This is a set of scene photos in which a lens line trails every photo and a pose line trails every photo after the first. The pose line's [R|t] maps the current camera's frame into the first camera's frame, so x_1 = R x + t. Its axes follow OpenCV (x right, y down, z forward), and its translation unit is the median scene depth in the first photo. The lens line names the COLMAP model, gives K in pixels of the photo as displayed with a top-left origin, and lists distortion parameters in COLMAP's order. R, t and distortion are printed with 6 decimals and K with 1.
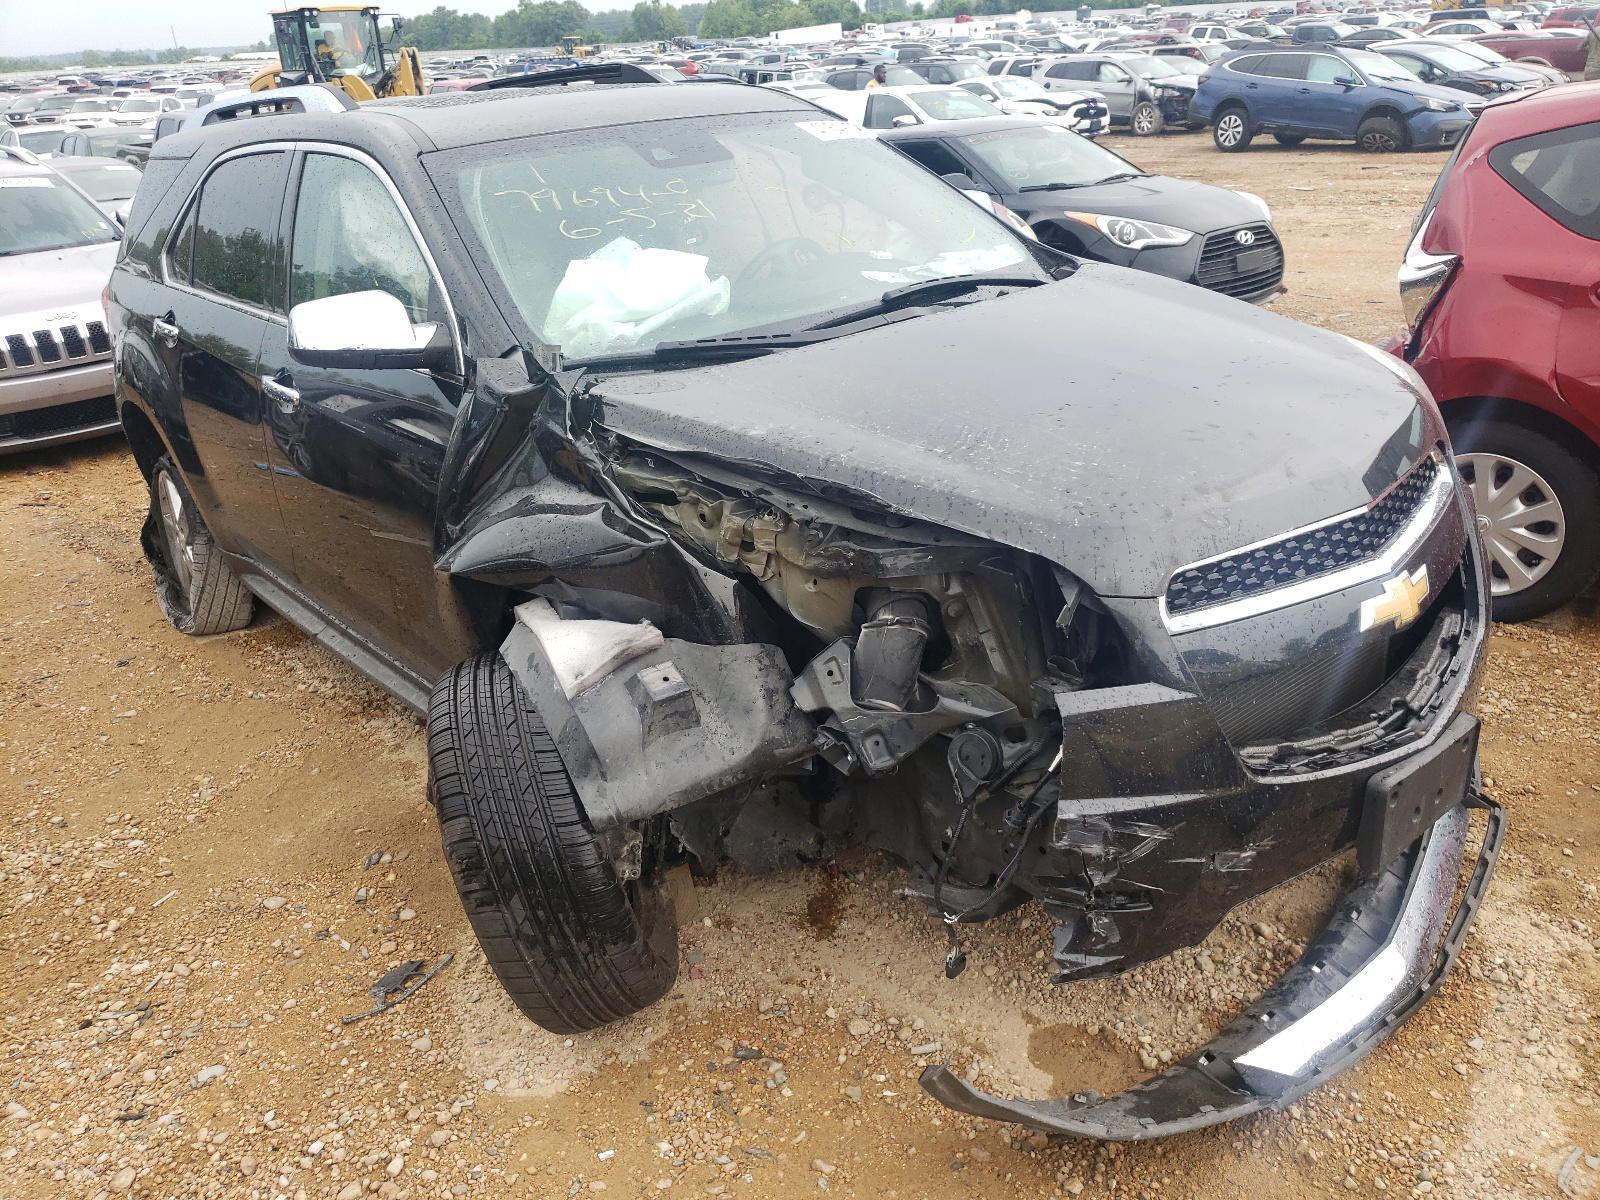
lens RADIAL K [[1204.2, 0, 800.0], [0, 1204.2, 600.0], [0, 0, 1]] dist [0.000363, 0.040109]
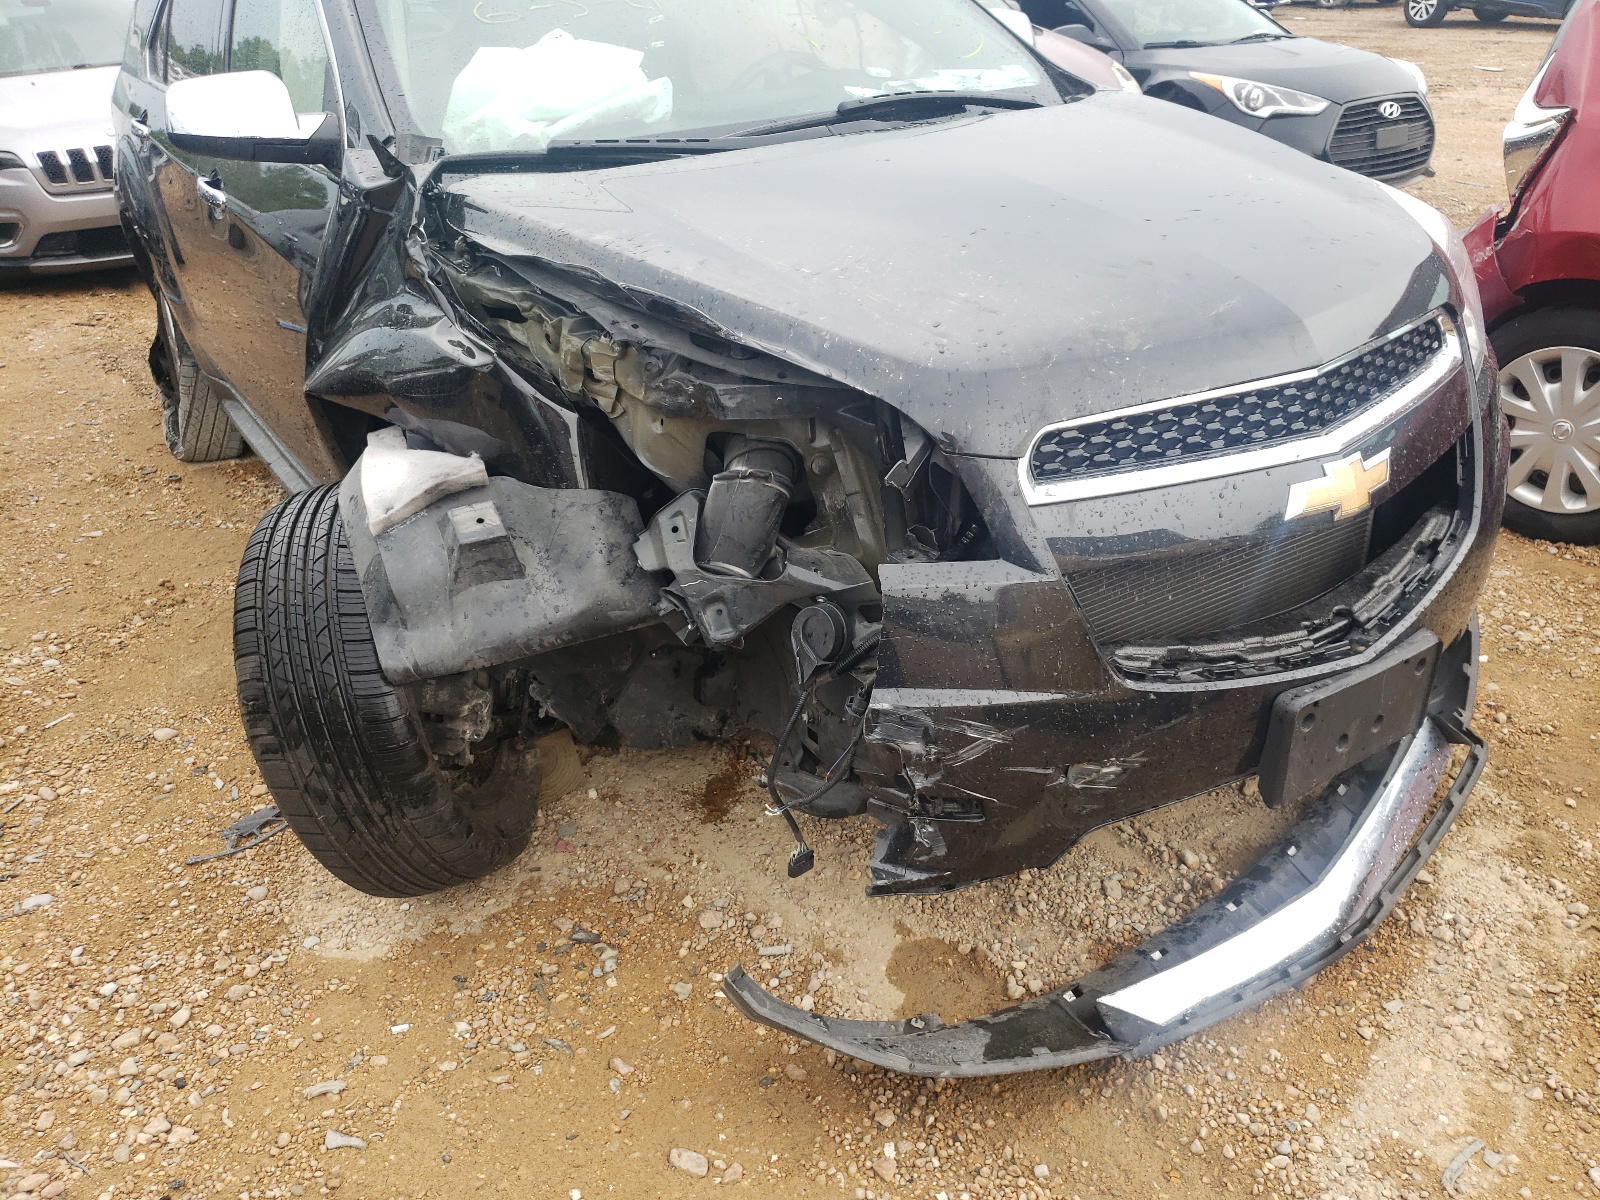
lens RADIAL K [[1214.2, 0, 800.0], [0, 1214.2, 600.0], [0, 0, 1]] dist [0.020970, 0.002321]
pose [[0.994071, 0.076991, -0.076778, 0.181857], [-0.069162, 0.992592, 0.099890, 0.017828], [0.083900, -0.093988, 0.992032, 0.122525]]
